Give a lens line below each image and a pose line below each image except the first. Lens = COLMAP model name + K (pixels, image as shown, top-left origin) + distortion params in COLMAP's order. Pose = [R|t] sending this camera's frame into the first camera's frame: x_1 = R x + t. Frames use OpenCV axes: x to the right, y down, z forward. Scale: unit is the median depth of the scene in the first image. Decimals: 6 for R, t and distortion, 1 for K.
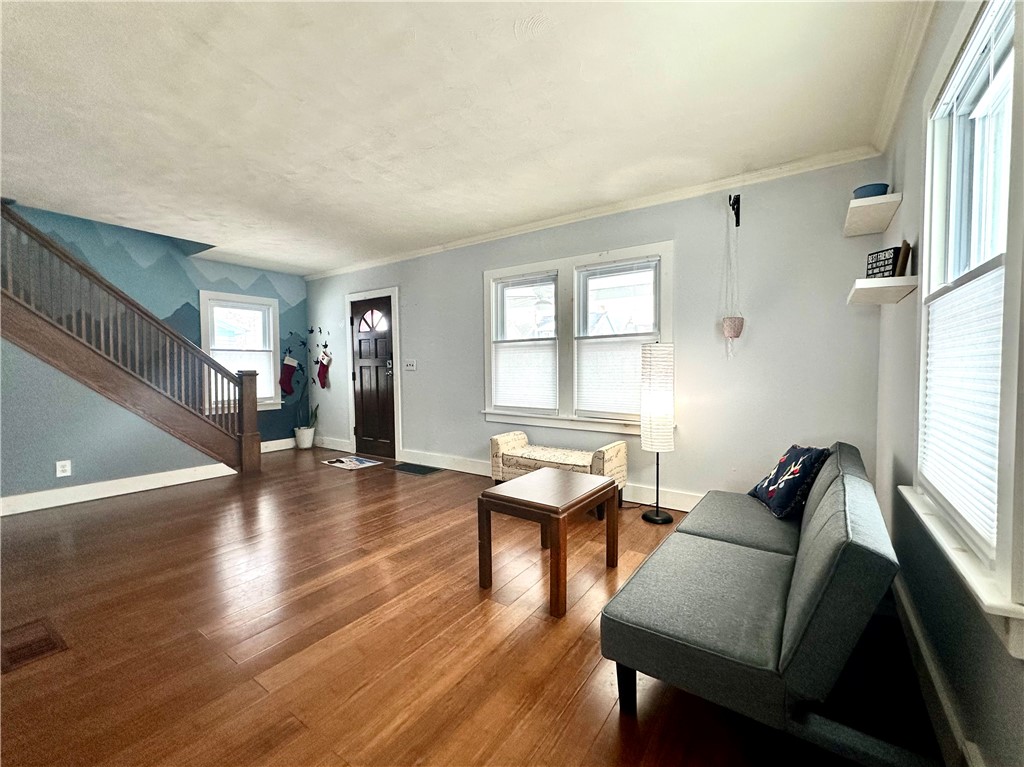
lens RADIAL K [[426.7, 0, 512.3], [0, 426.7, 382.4], [0, 0, 1]] dist [0.000845, 0.000203]
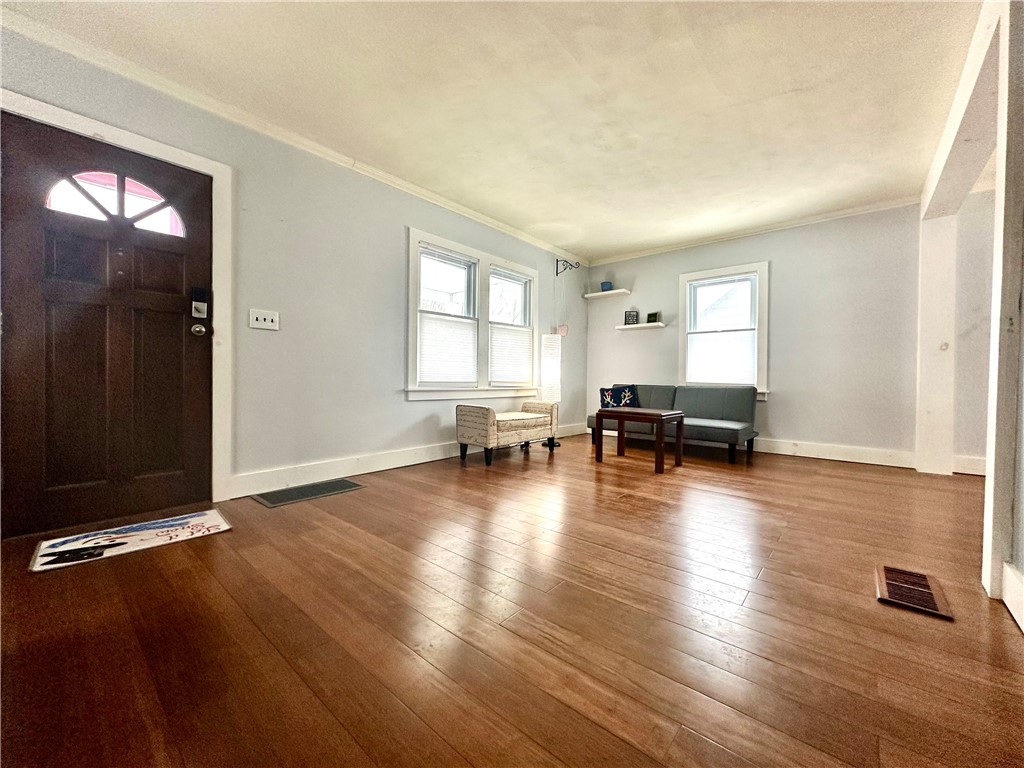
lens RADIAL K [[407.0, 0, 512.3], [0, 407.0, 383.0], [0, 0, 1]] dist [-0.002863, -0.000141]
pose [[0.106847, -0.008618, 0.994238, -0.936492], [0.023791, 0.999698, 0.006108, 0.060464], [-0.993991, 0.023002, 0.107020, 0.774324]]
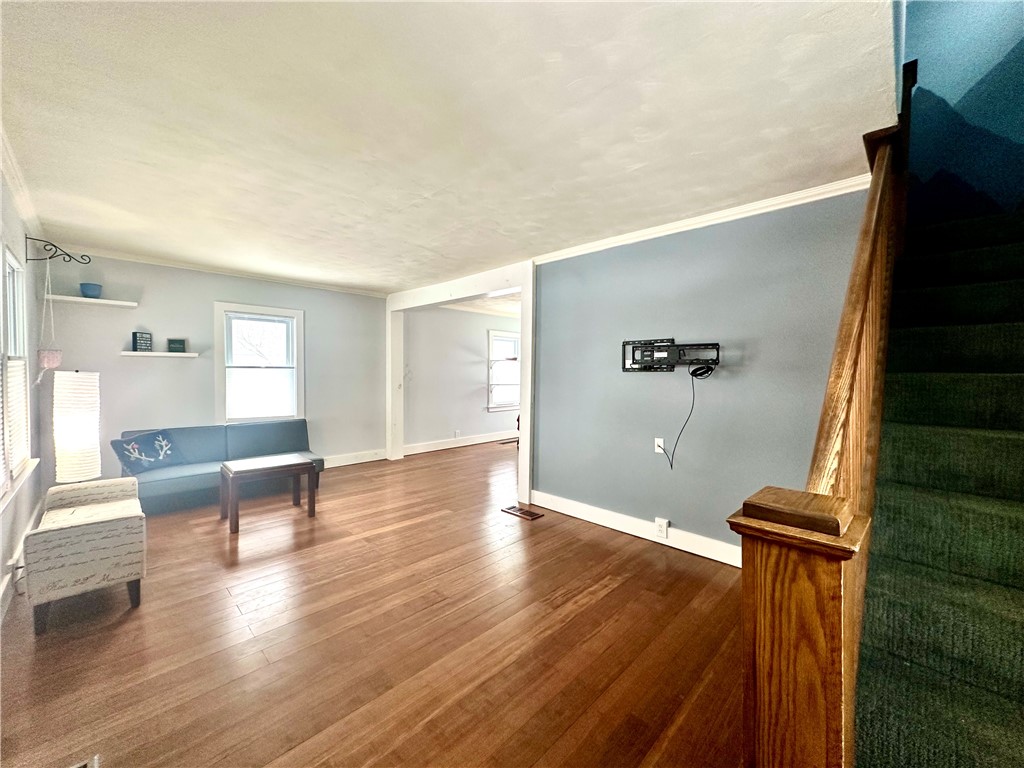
lens RADIAL K [[407.2, 0, 512.4], [0, 407.2, 382.3], [0, 0, 1]] dist [-0.001182, 0.000084]
pose [[-0.985817, -0.012039, 0.167389, -0.646236], [-0.001862, 0.998147, 0.060820, -0.099584], [-0.167811, 0.059646, -0.984013, 1.385079]]
